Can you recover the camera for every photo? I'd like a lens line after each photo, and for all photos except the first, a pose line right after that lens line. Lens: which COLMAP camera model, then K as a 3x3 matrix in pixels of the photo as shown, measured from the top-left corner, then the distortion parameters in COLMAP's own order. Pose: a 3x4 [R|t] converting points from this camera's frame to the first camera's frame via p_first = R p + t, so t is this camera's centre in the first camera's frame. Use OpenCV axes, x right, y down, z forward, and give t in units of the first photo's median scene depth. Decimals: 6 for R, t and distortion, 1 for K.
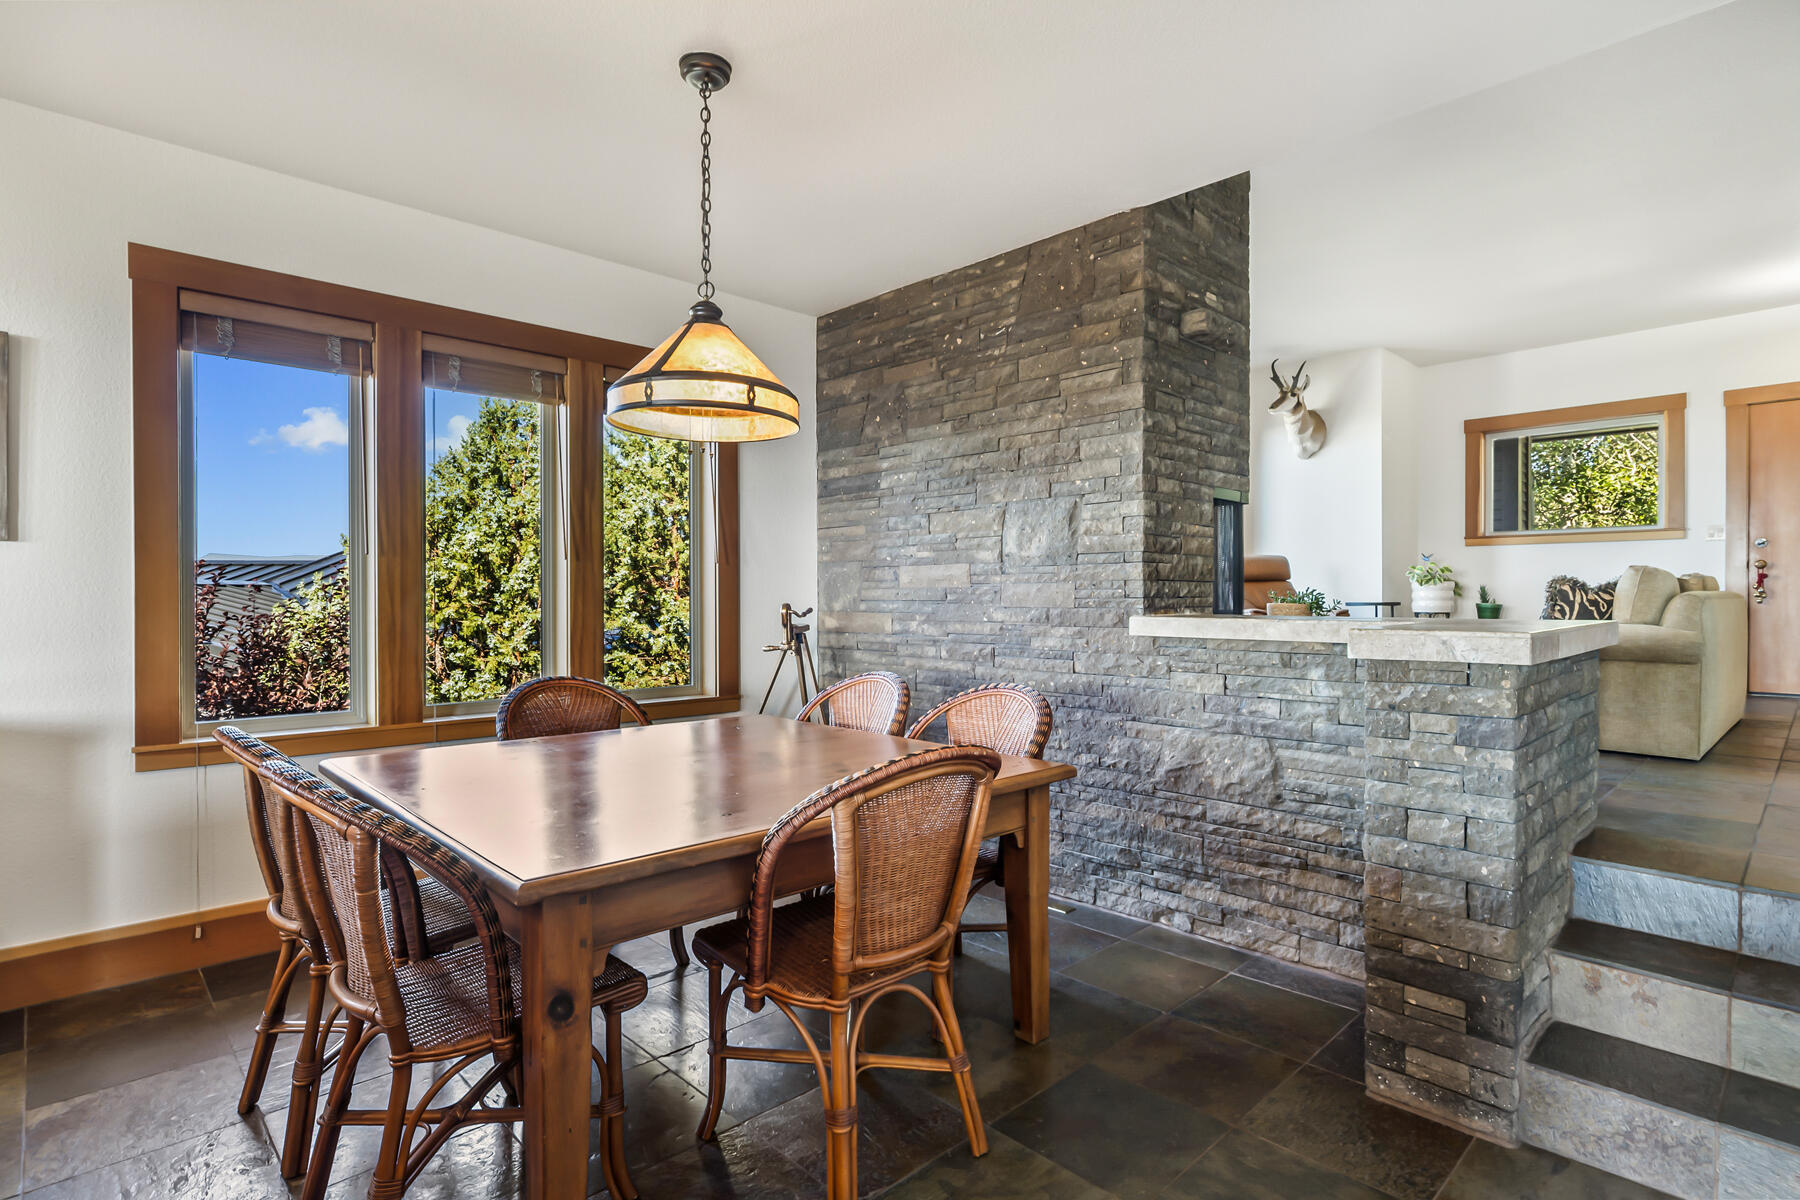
lens RADIAL K [[918.4, 0, 907.9], [0, 918.4, 601.4], [0, 0, 1]] dist [-0.022745, 0.011812]
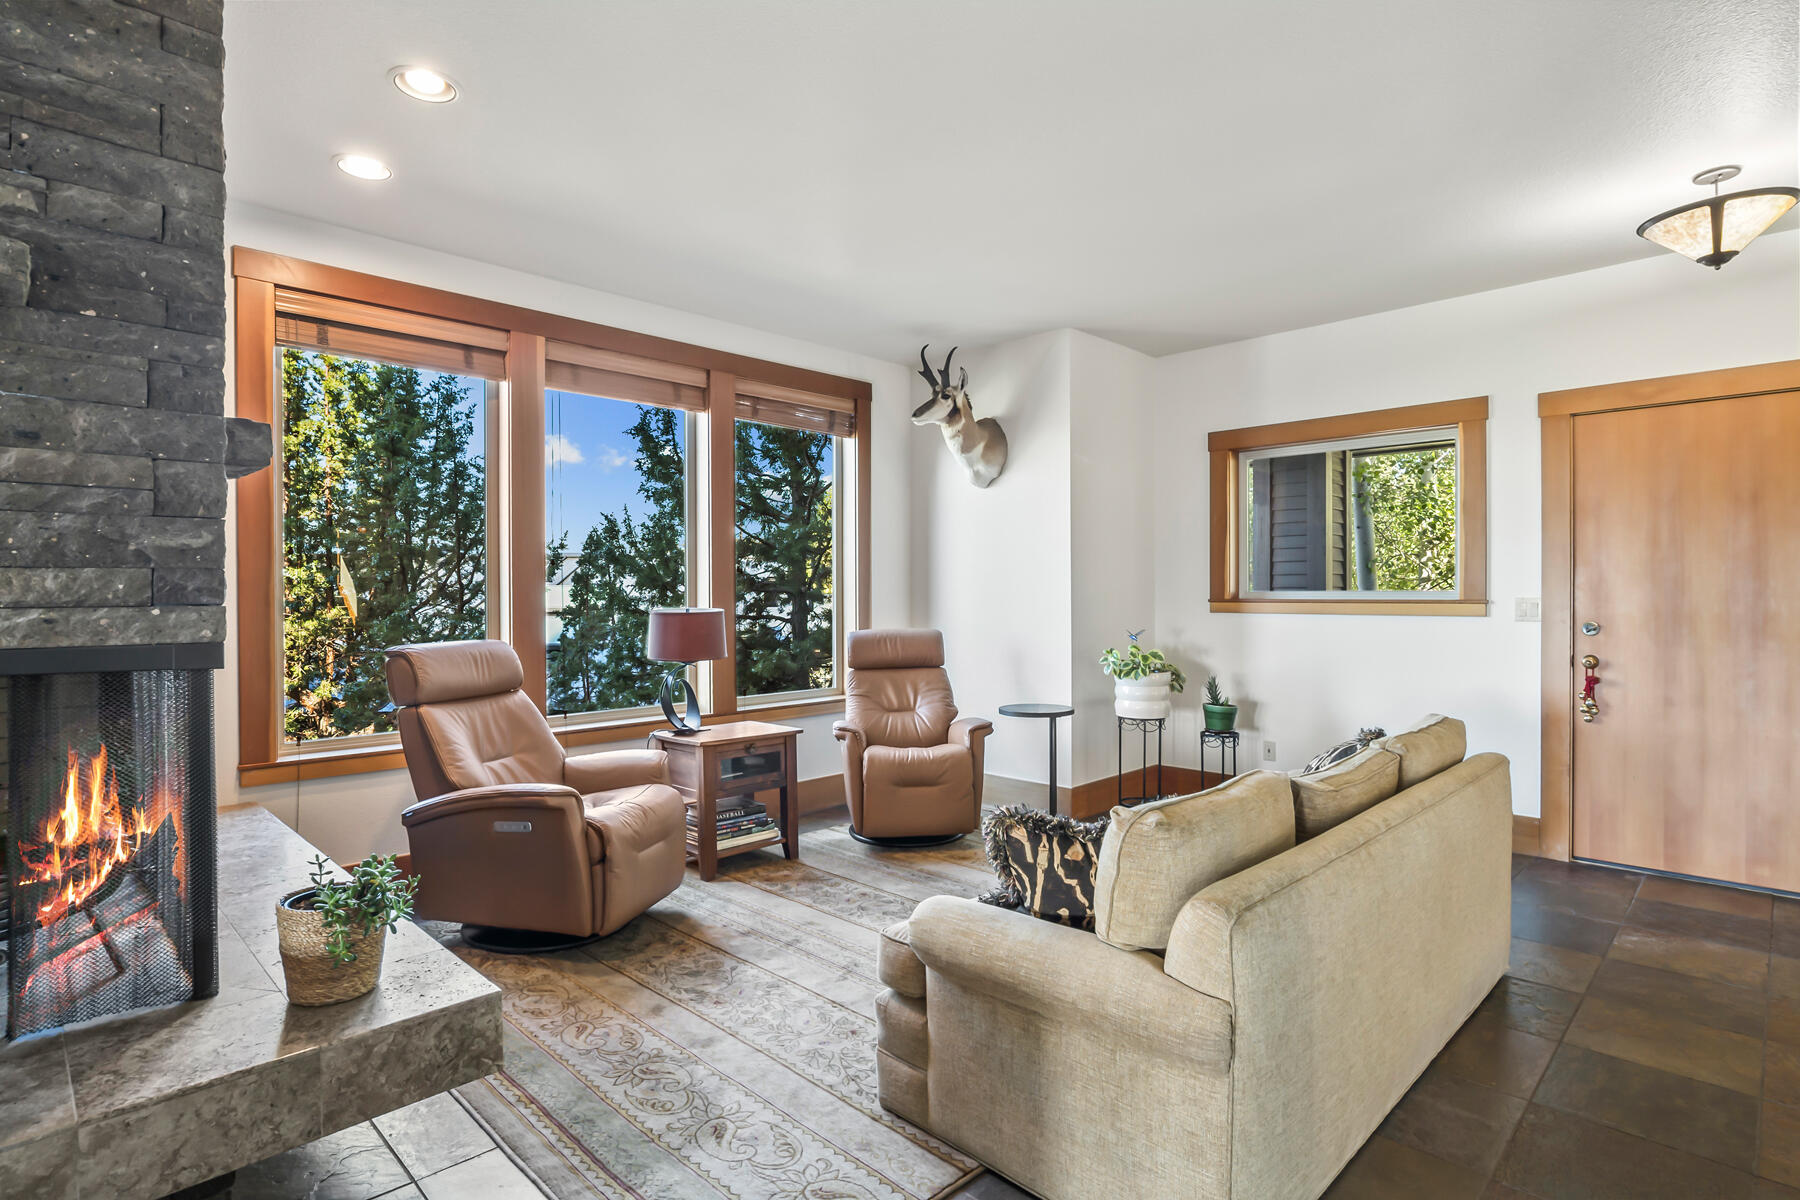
lens RADIAL K [[918.4, 0, 904.7], [0, 918.4, 597.7], [0, 0, 1]] dist [-0.022745, 0.011812]
pose [[0.999772, -0.002929, 0.021151, 0.762325], [0.002874, 0.999992, 0.002609, -0.156276], [-0.021159, -0.002547, 0.999773, 0.632292]]
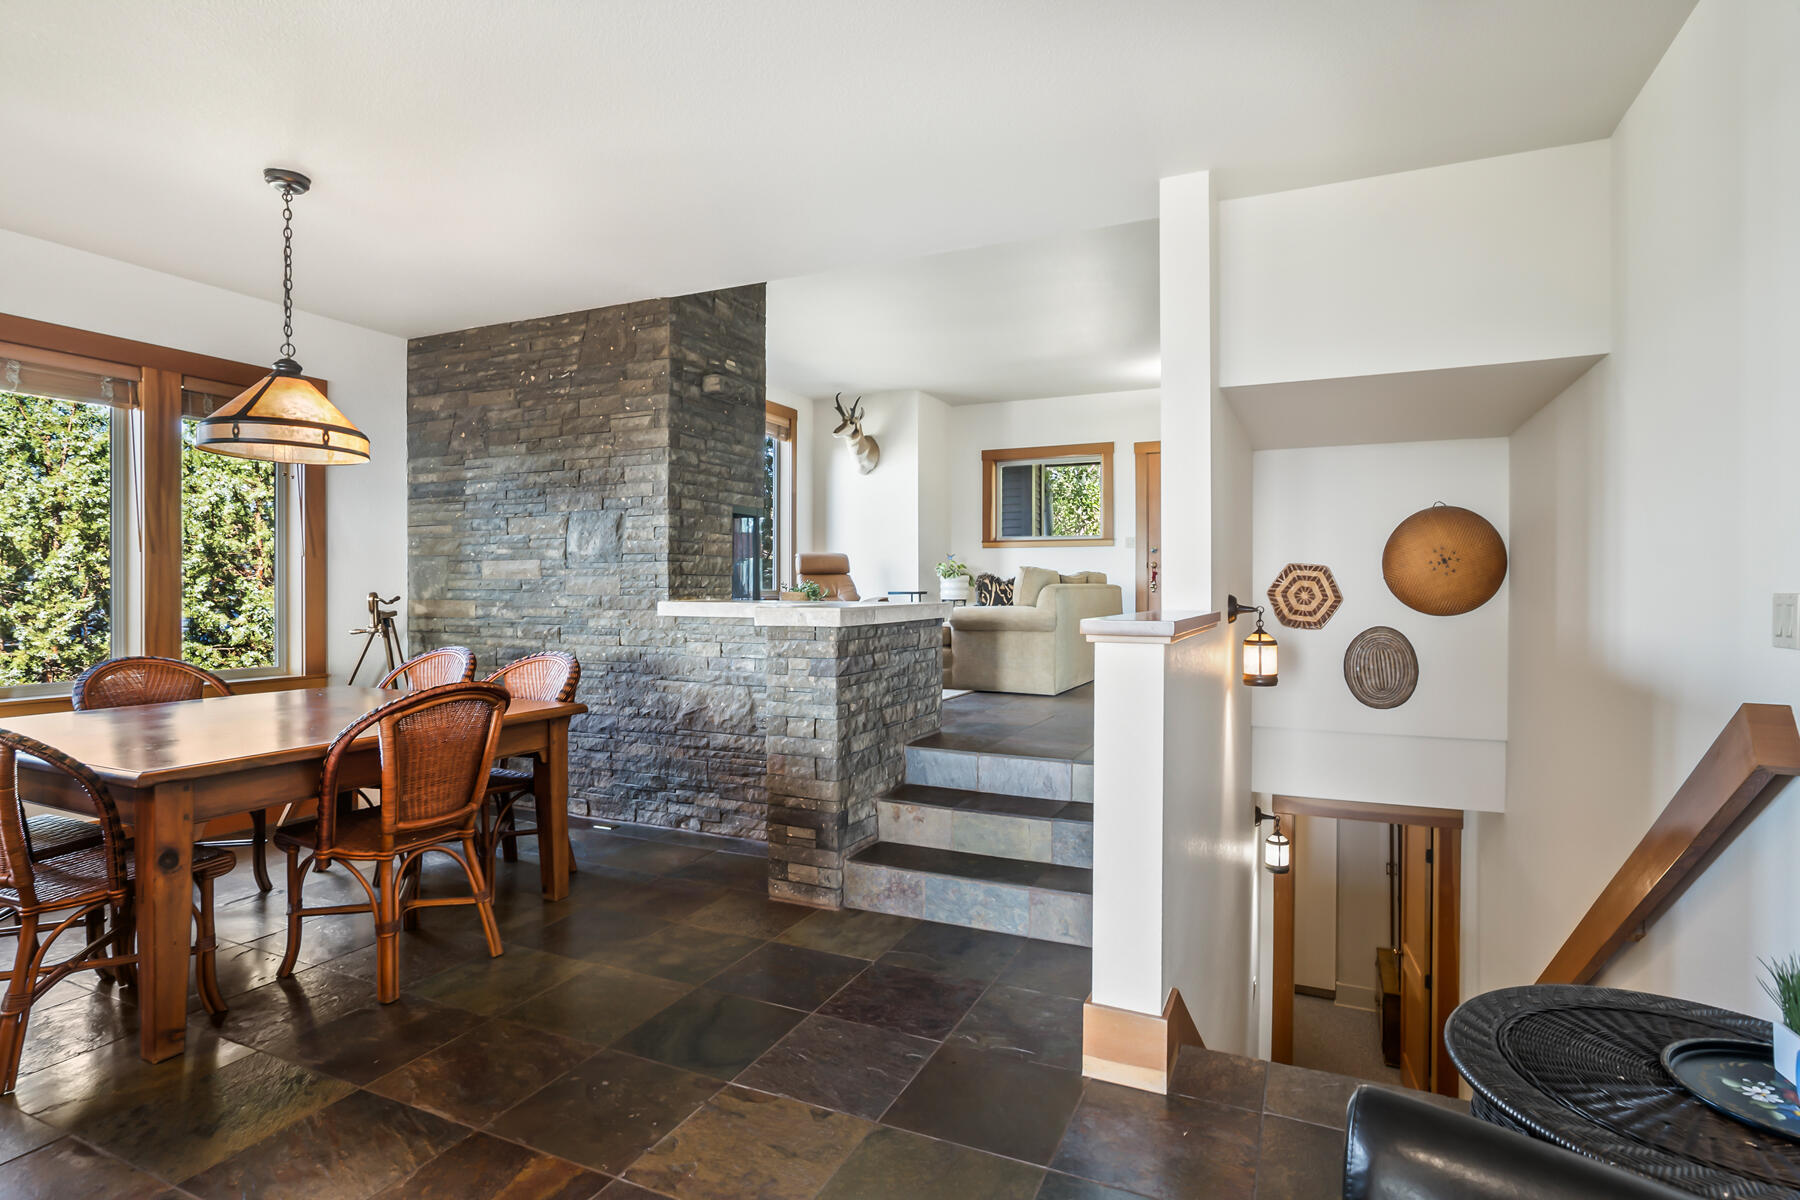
lens RADIAL K [[918.4, 0, 909.7], [0, 918.4, 588.9], [0, 0, 1]] dist [-0.022745, 0.011812]
pose [[0.931531, 0.001028, 0.363660, 0.091671], [-0.000141, 0.999997, -0.002467, 0.000988], [-0.363662, 0.002246, 0.931528, -0.363506]]
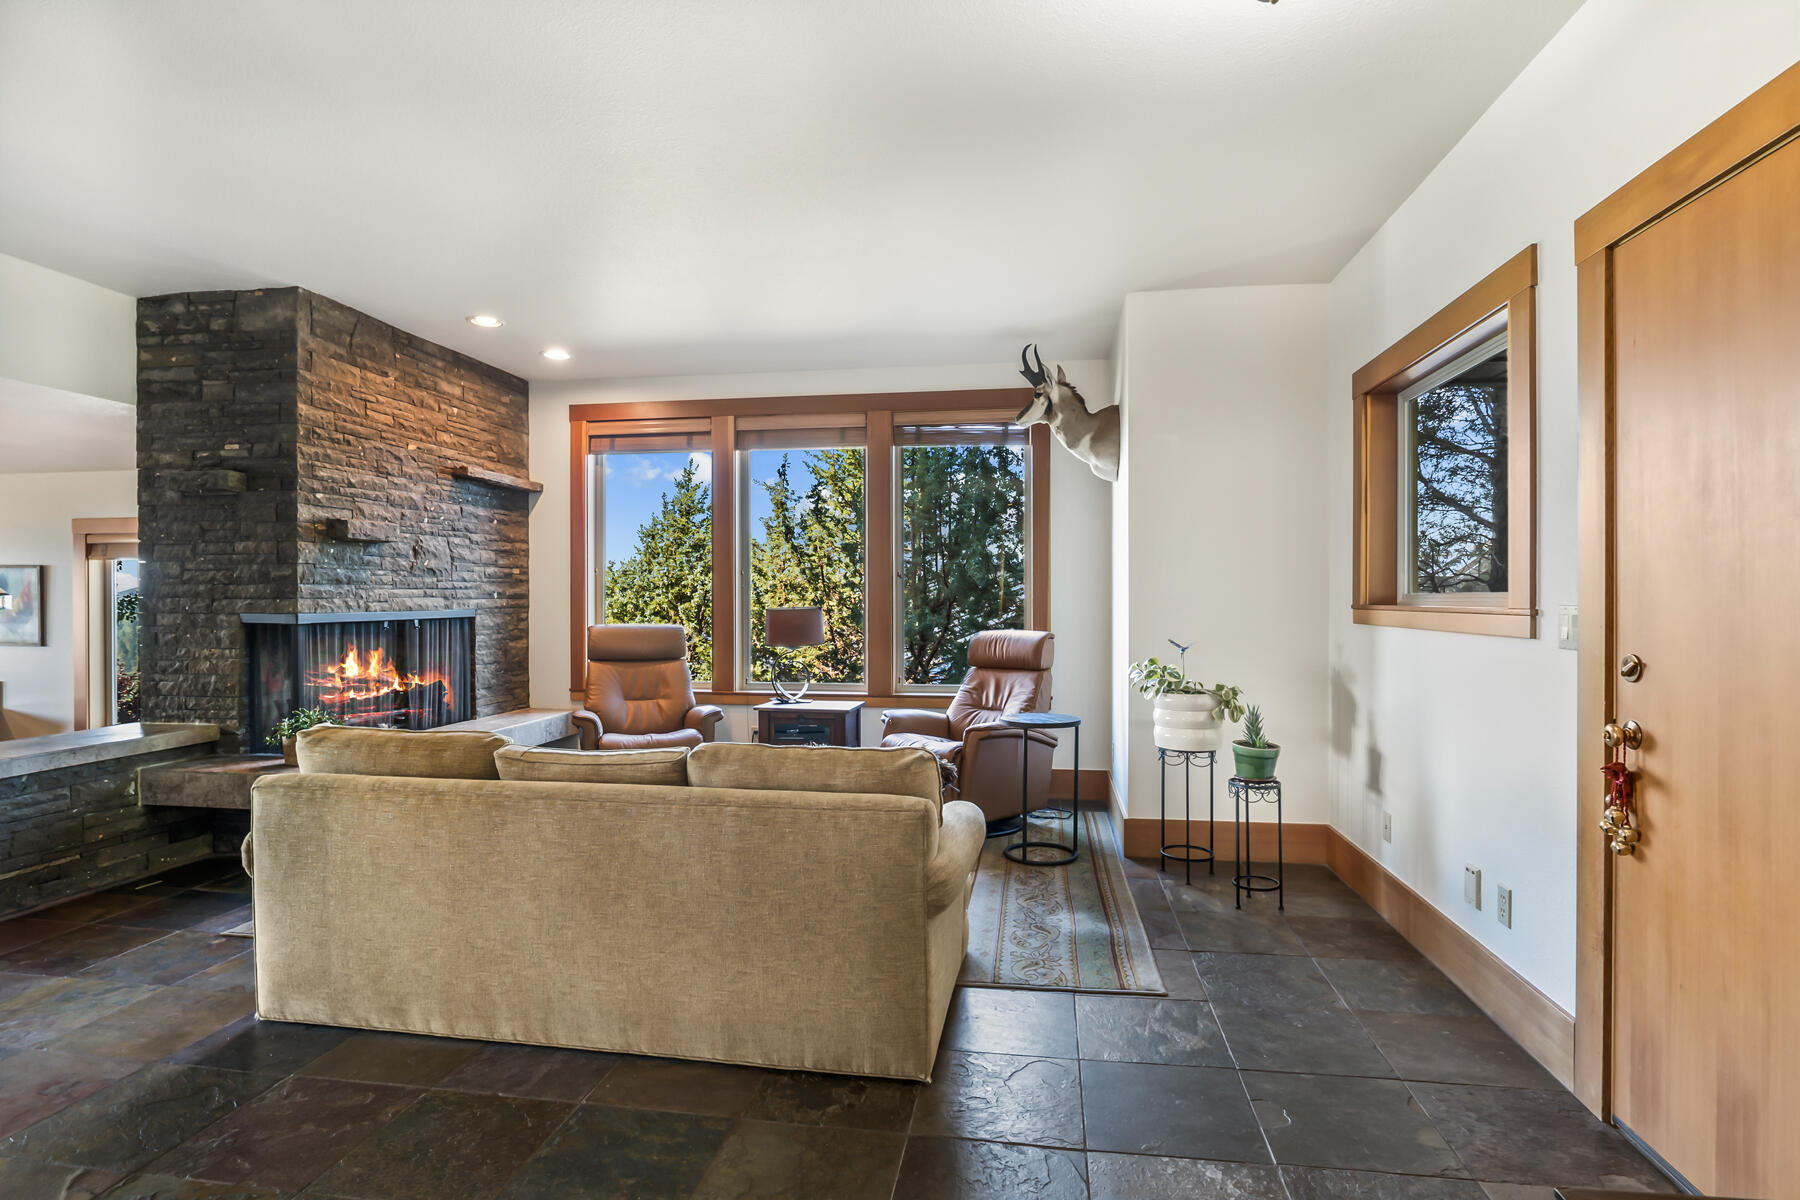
lens RADIAL K [[918.4, 0, 902.3], [0, 918.4, 603.3], [0, 0, 1]] dist [-0.022745, 0.011812]
pose [[0.593235, 0.005977, -0.805007, 1.824831], [-0.003058, 0.999982, 0.005171, -0.154095], [0.805023, -0.000606, 0.593243, 1.046963]]
